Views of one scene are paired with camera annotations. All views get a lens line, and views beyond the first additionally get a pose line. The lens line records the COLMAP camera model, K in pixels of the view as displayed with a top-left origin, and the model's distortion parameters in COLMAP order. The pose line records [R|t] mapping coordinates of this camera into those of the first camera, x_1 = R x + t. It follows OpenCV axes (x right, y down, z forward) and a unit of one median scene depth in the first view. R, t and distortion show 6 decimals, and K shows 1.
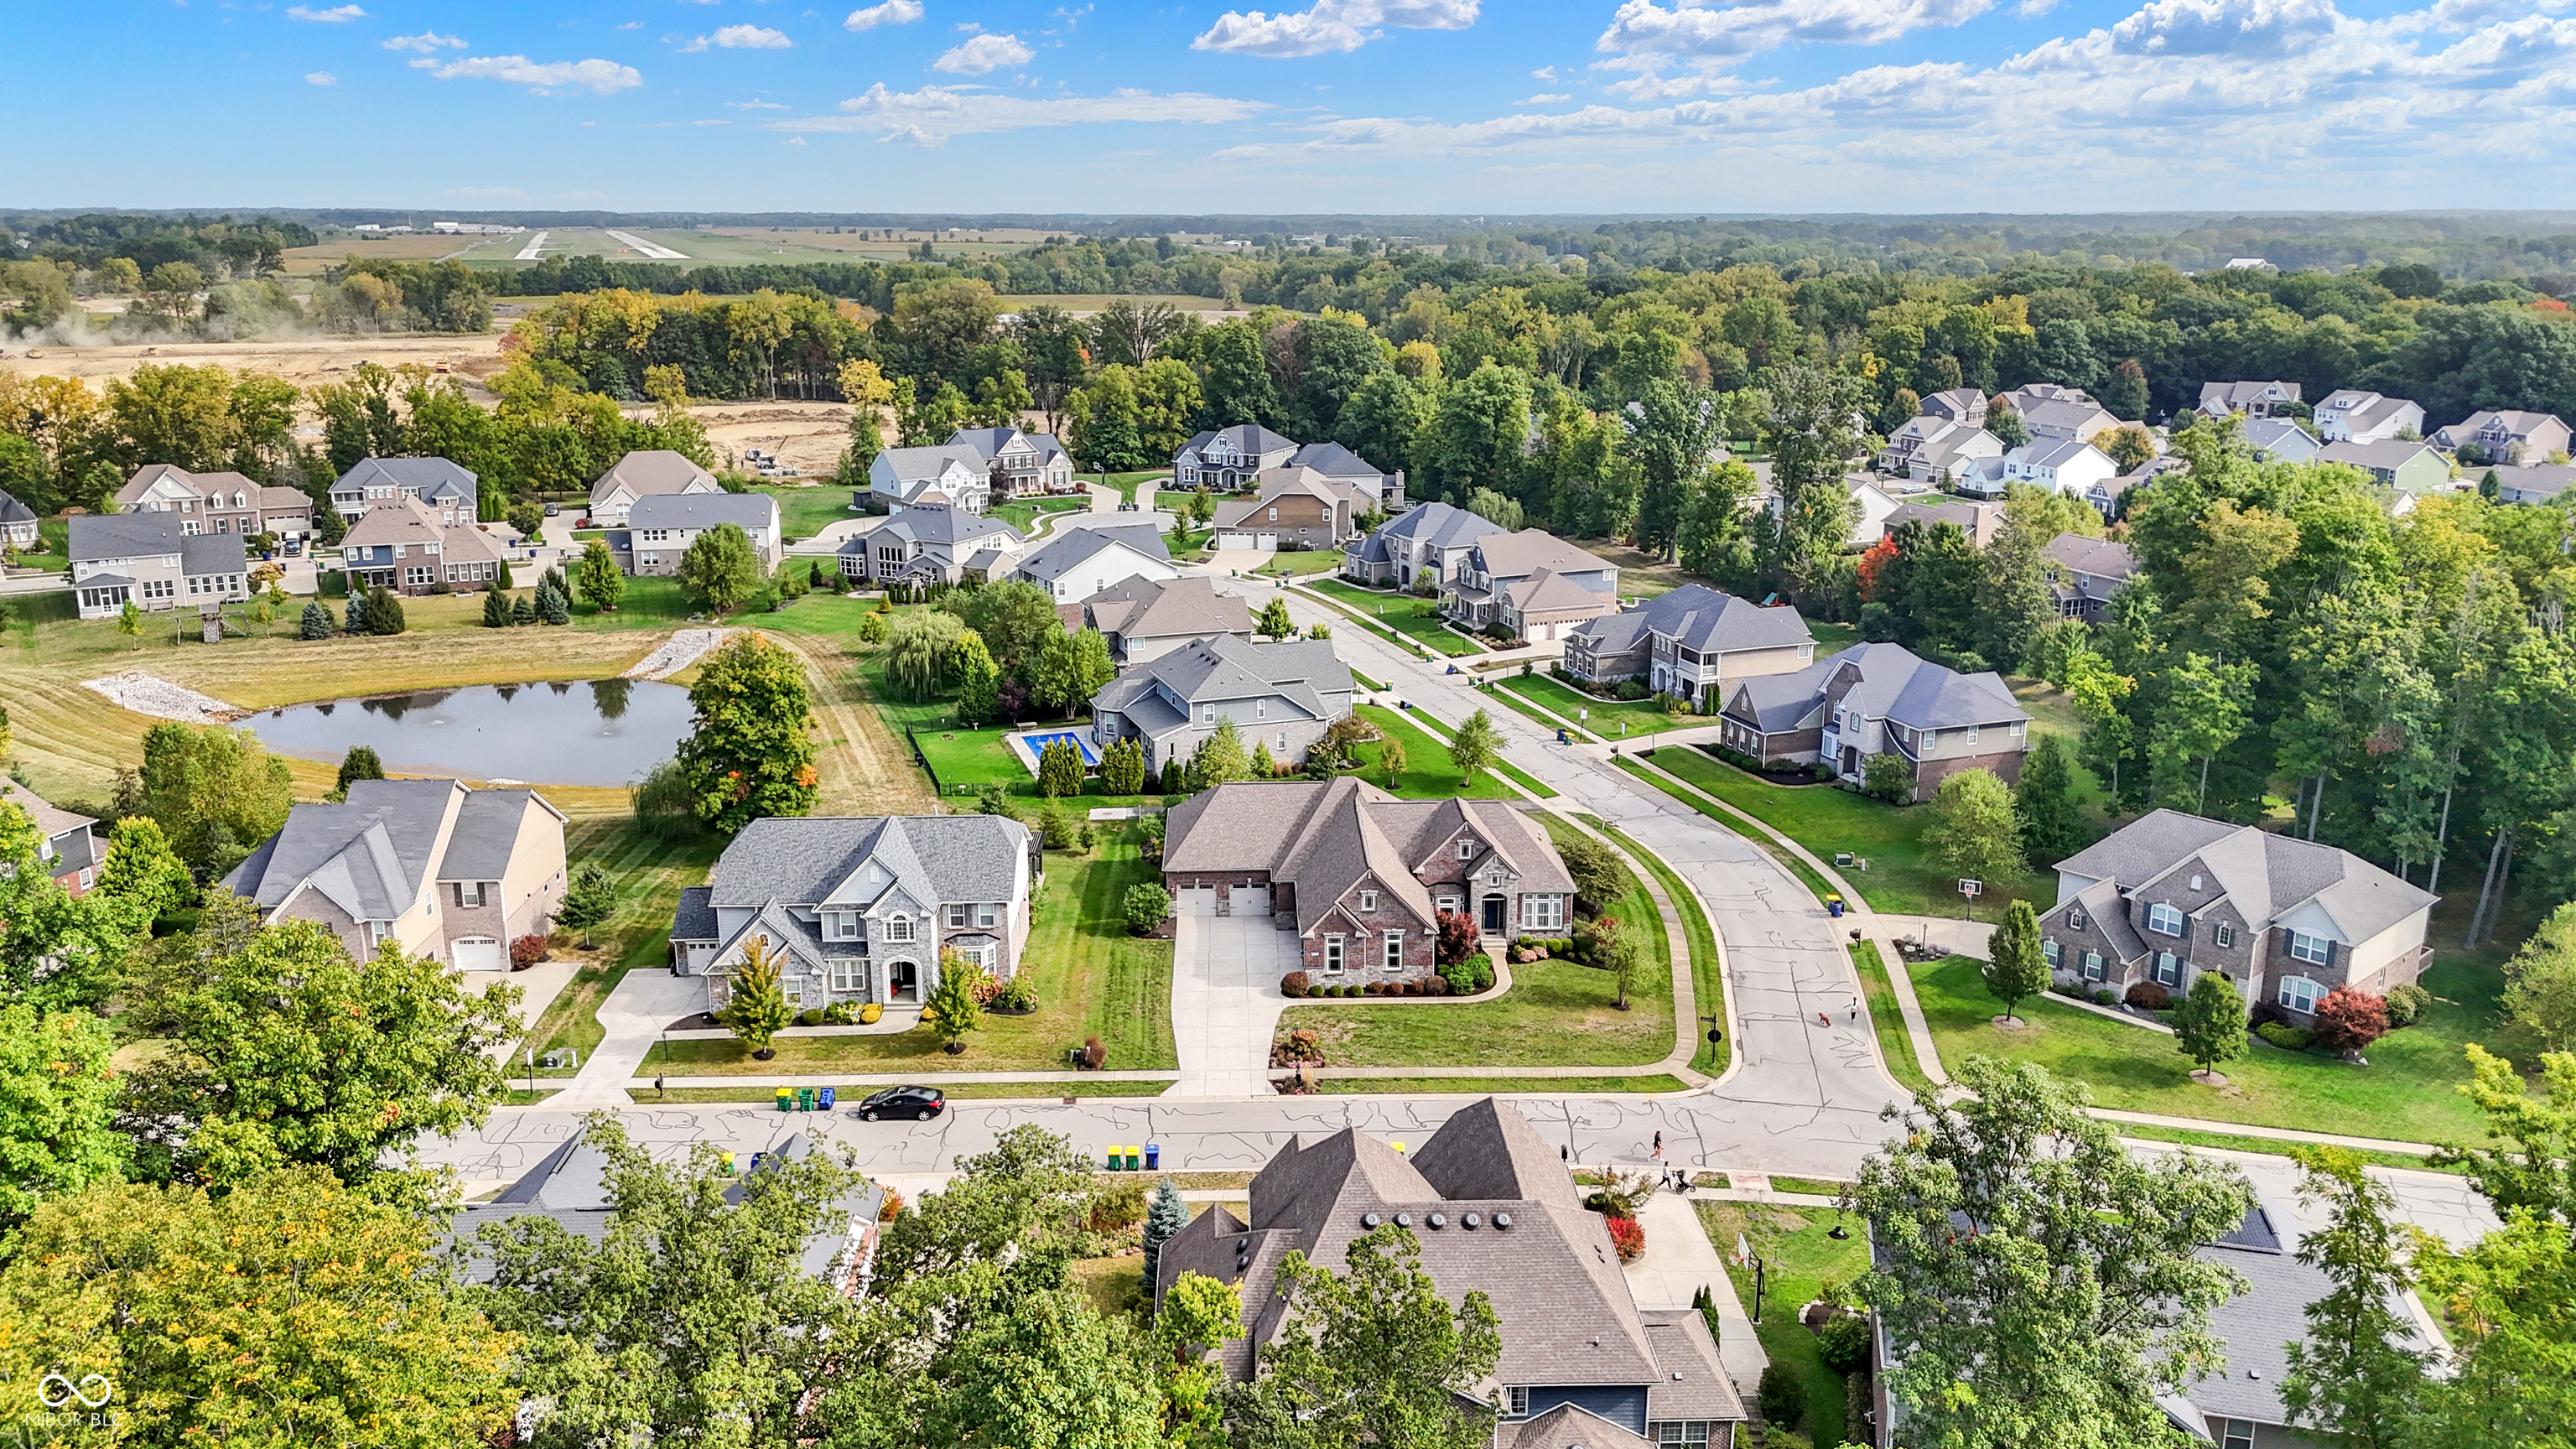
lens RADIAL K [[1882.2, 0, 1288.0], [0, 1882.2, 724.5], [0, 0, 1]] dist [0.131806, -0.217642]
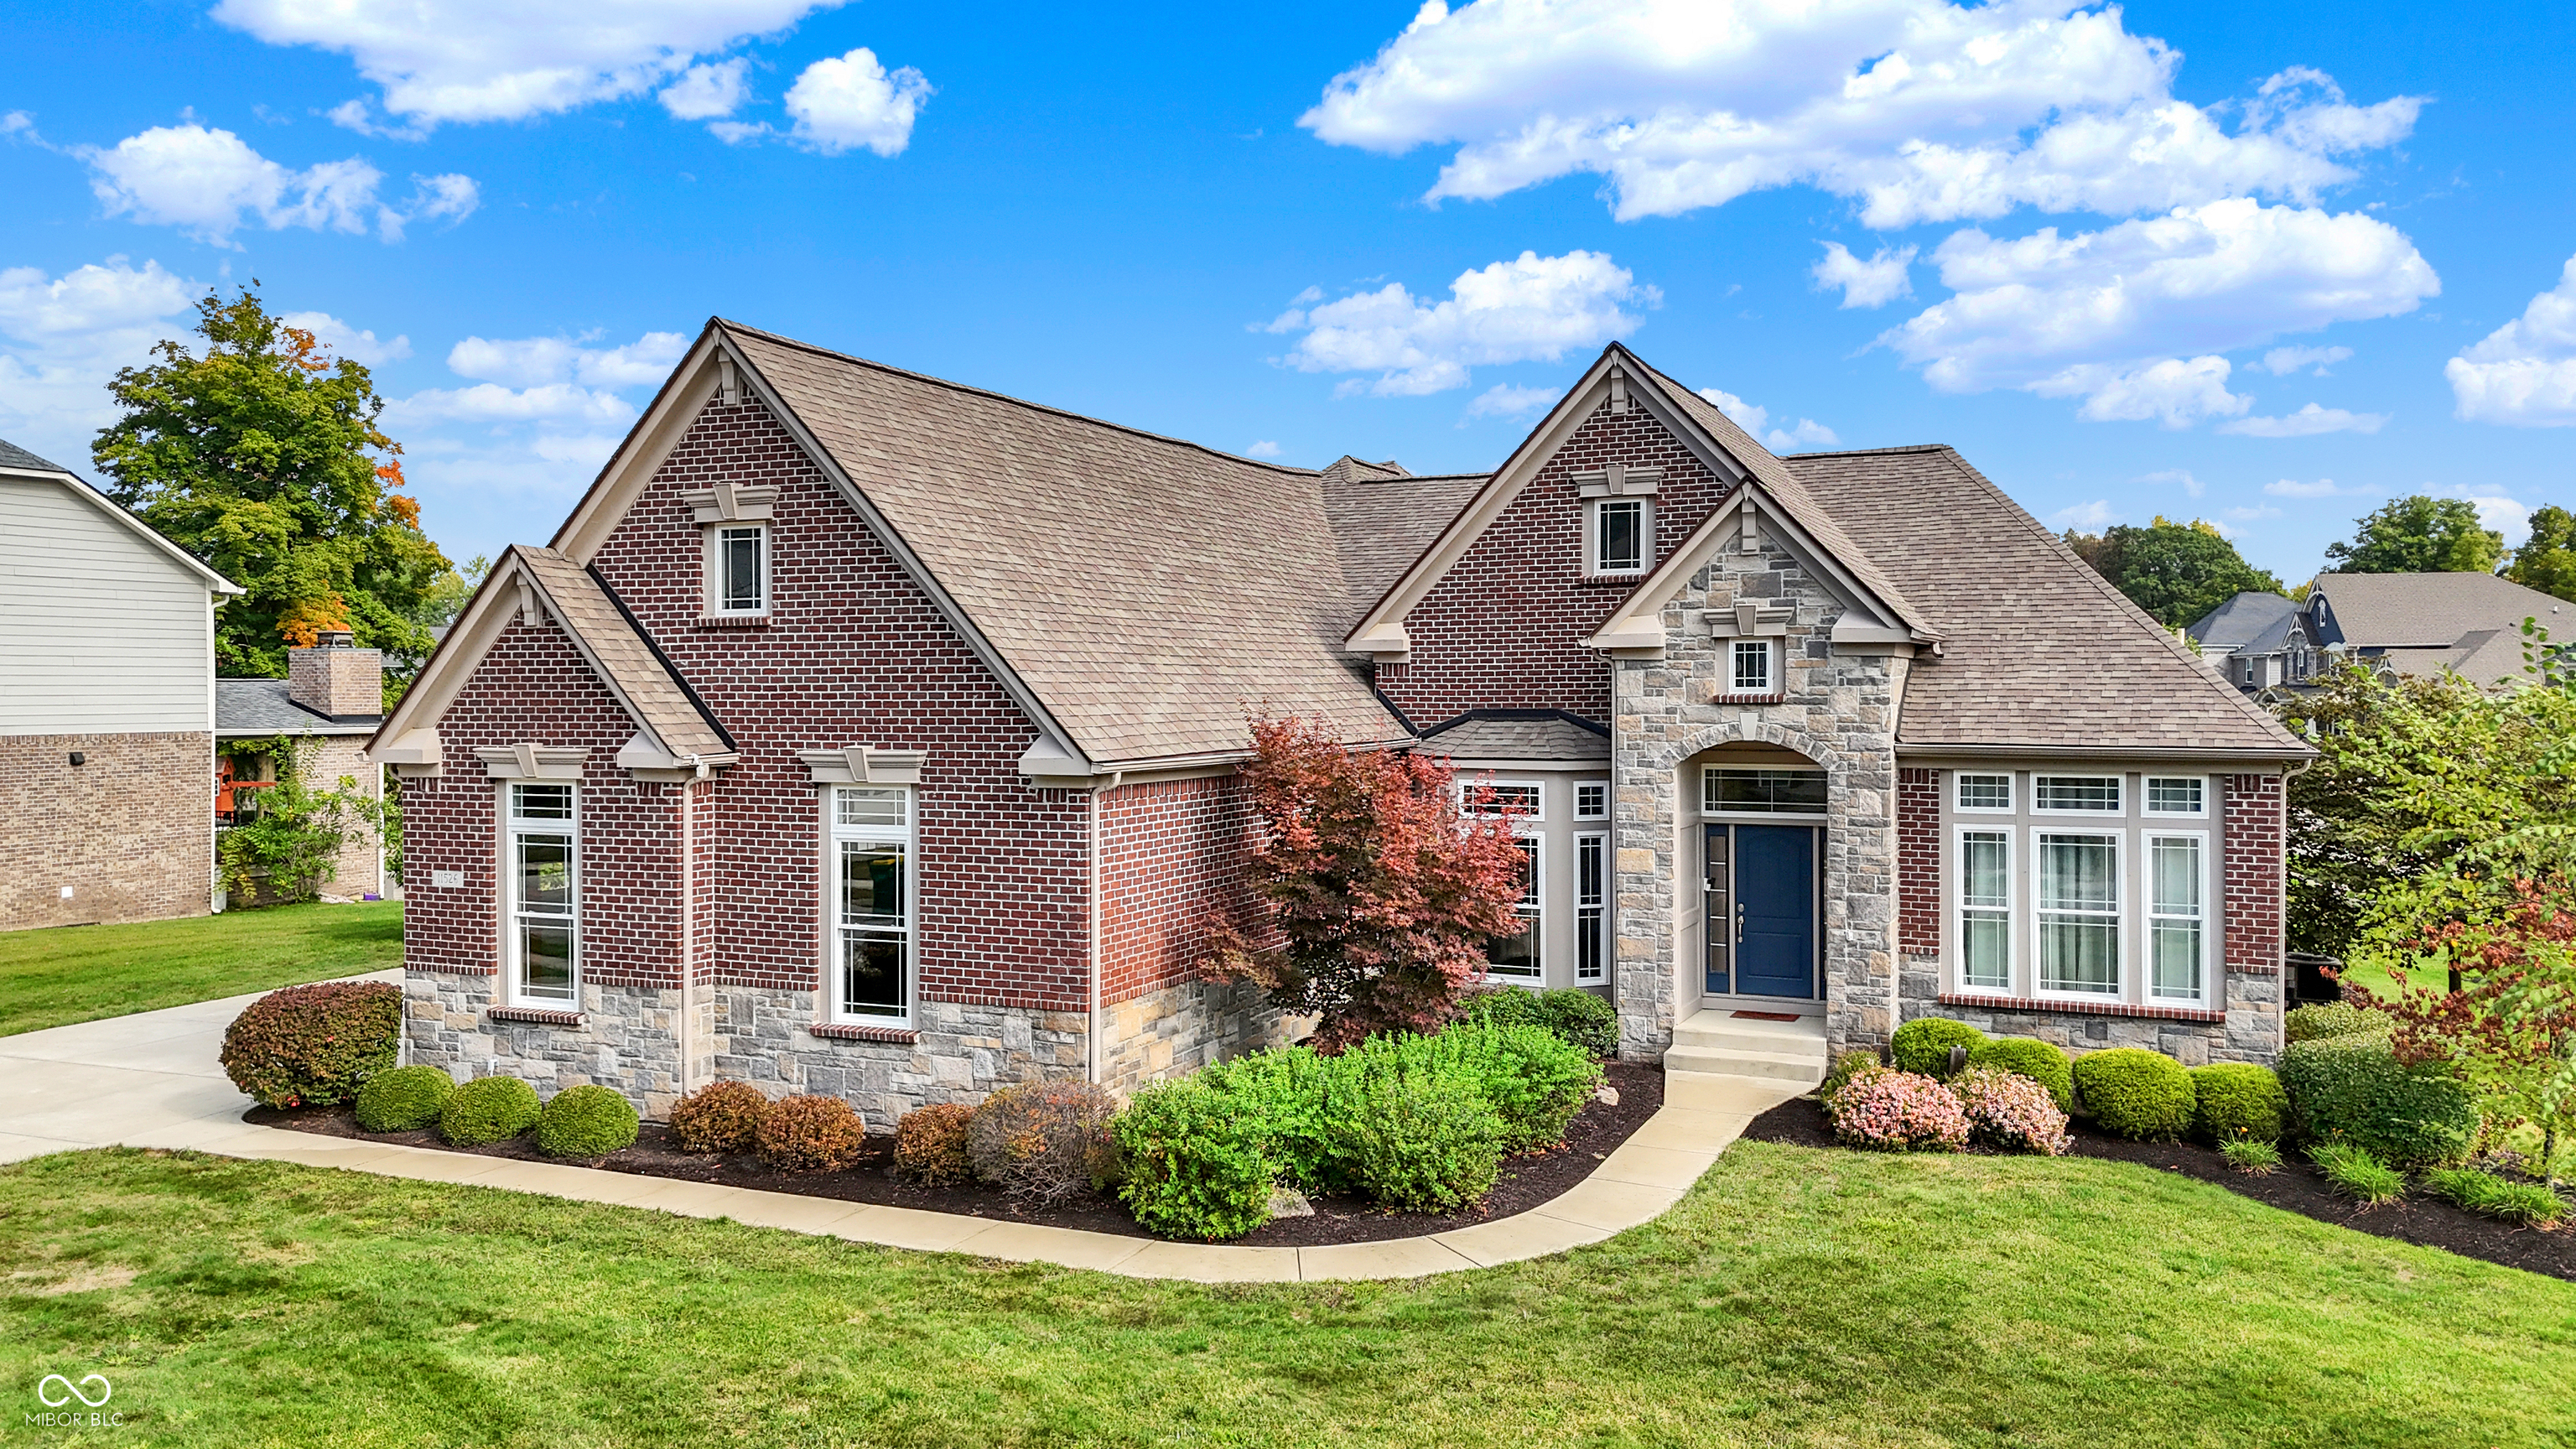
lens RADIAL K [[1900.2, 0, 1294.9], [0, 1900.2, 720.3], [0, 0, 1]] dist [0.067753, -0.062020]
pose [[0.897044, 0.005840, -0.441903, 0.099708], [-0.112911, 0.969757, -0.216387, 0.086742], [0.427275, 0.244004, 0.870573, 0.558885]]
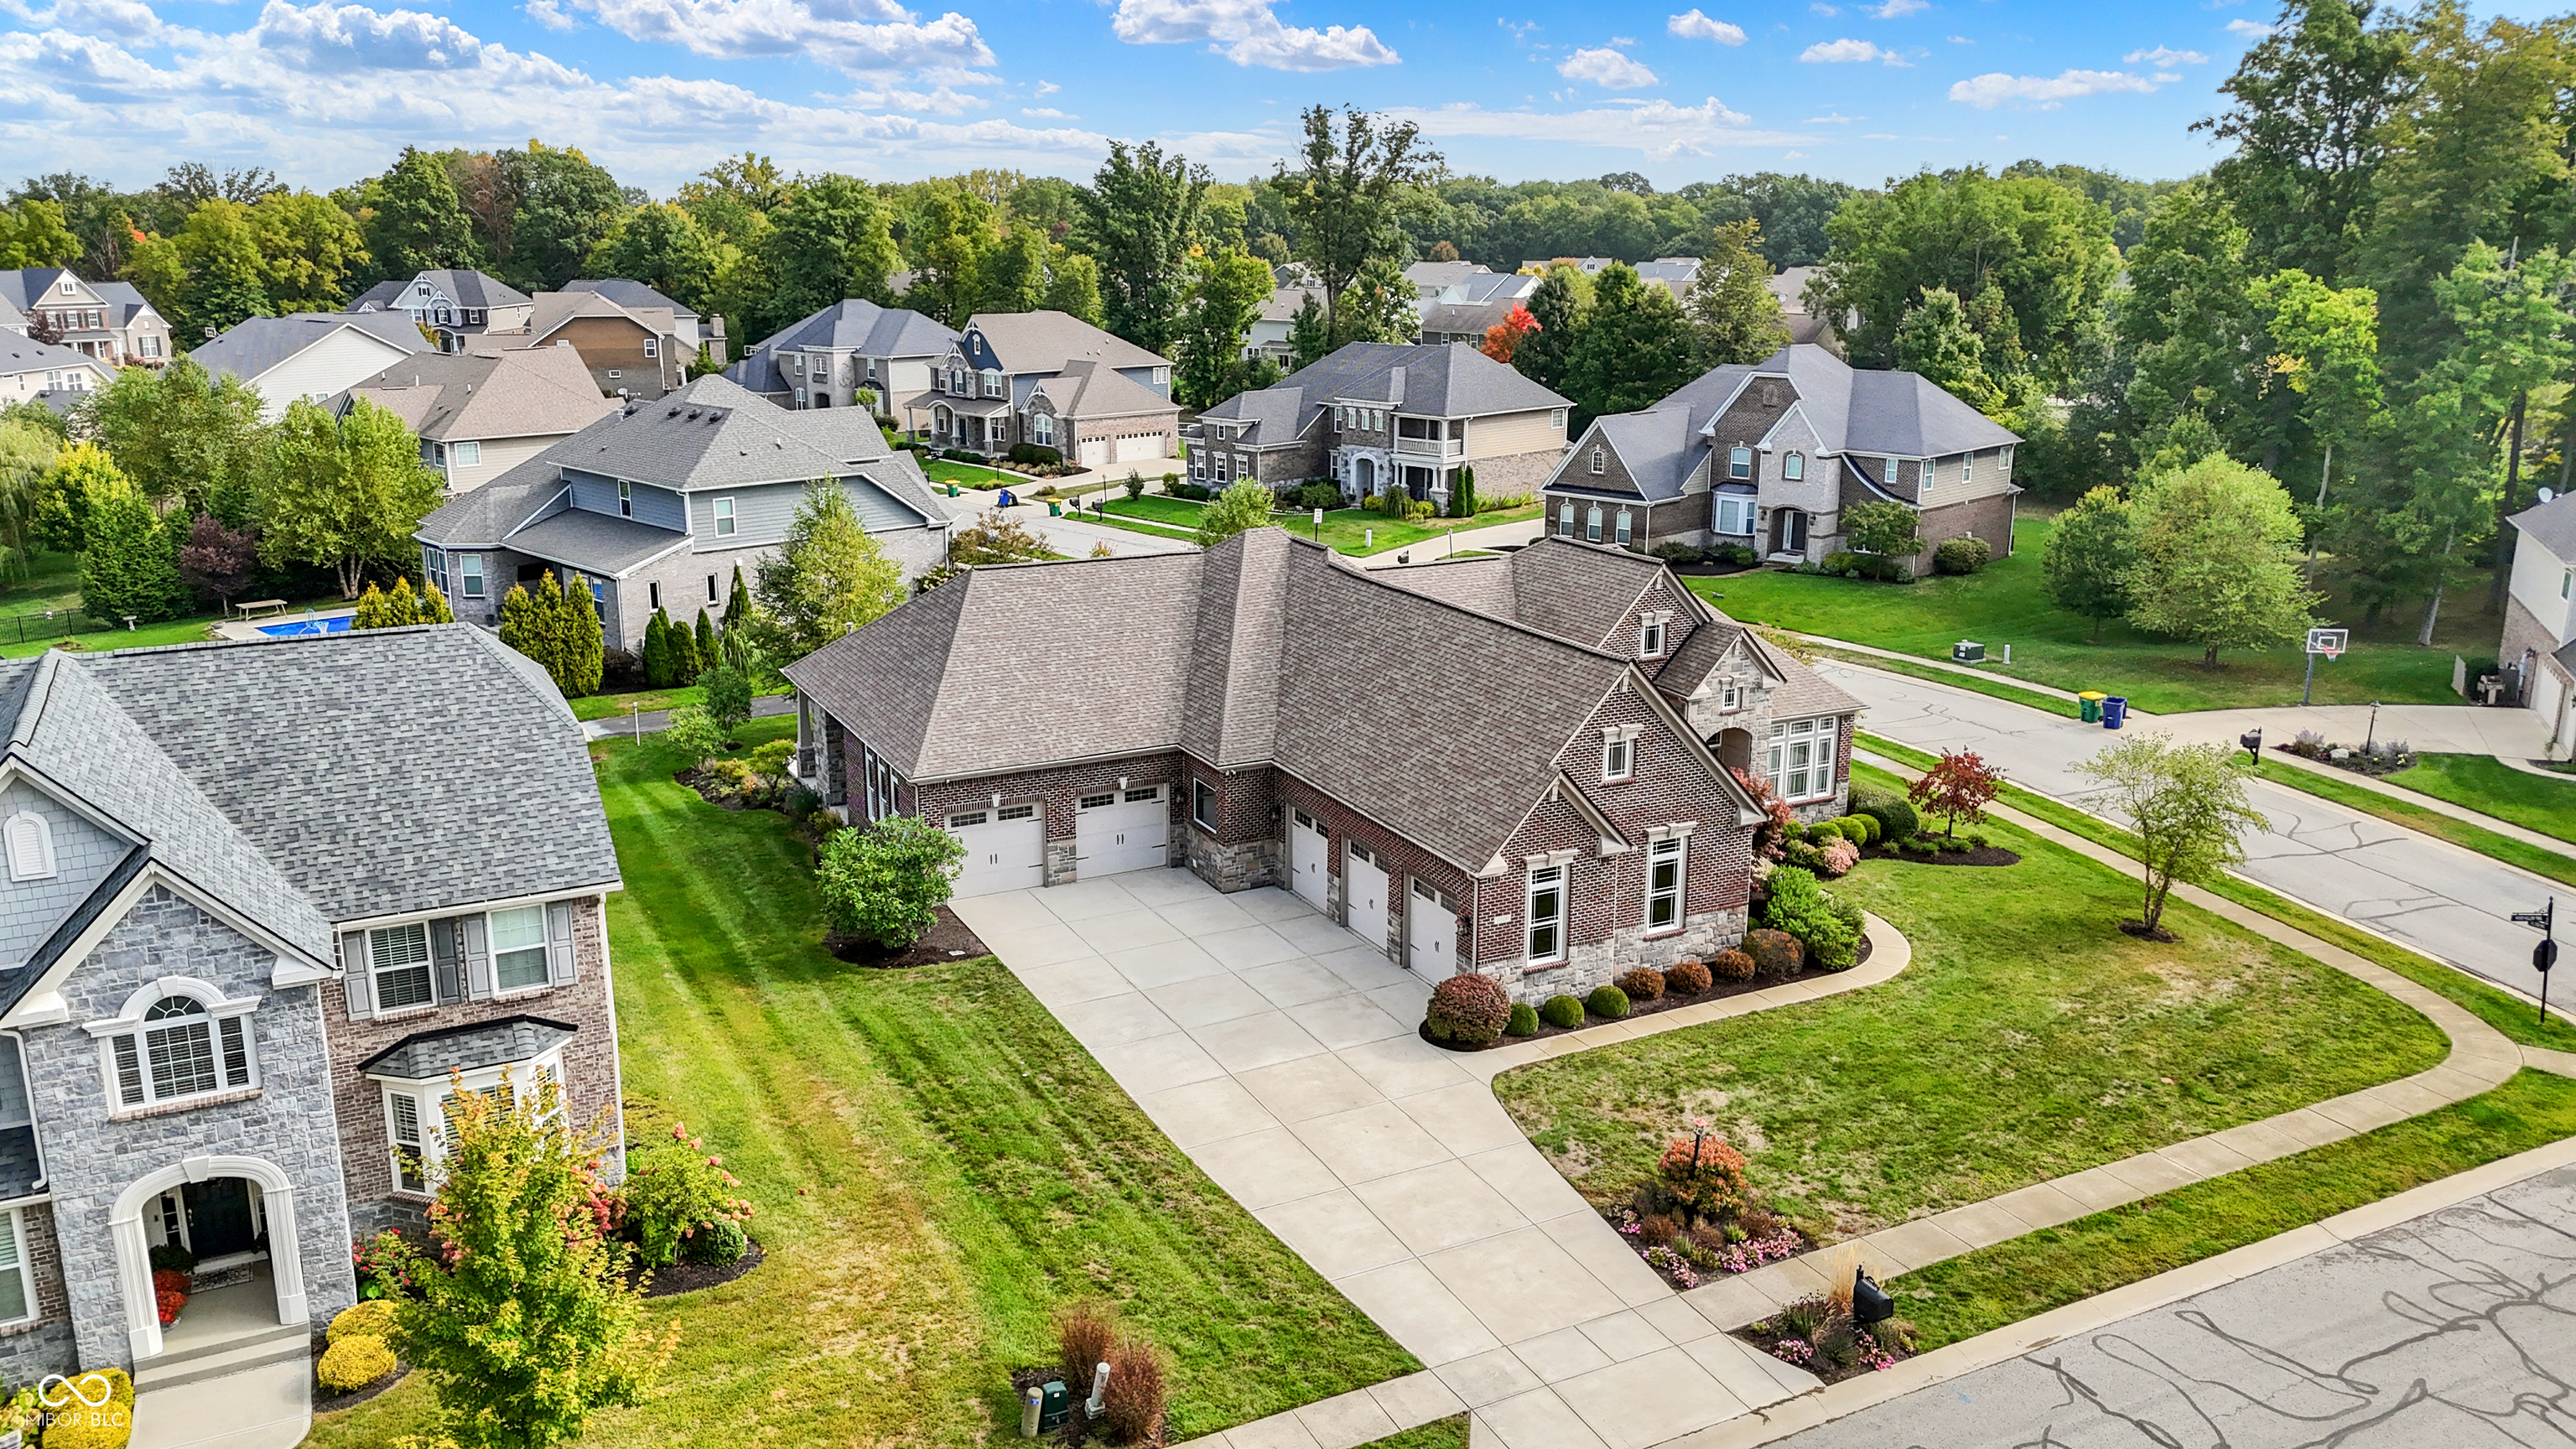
lens RADIAL K [[1894.8, 0, 1292.1], [0, 1894.8, 717.9], [0, 0, 1]] dist [0.090652, -0.101008]
pose [[0.901137, -0.103412, 0.421021, -0.108057], [0.106898, 0.994151, 0.015385, 0.046883], [-0.420149, 0.031143, 0.906921, 0.436520]]
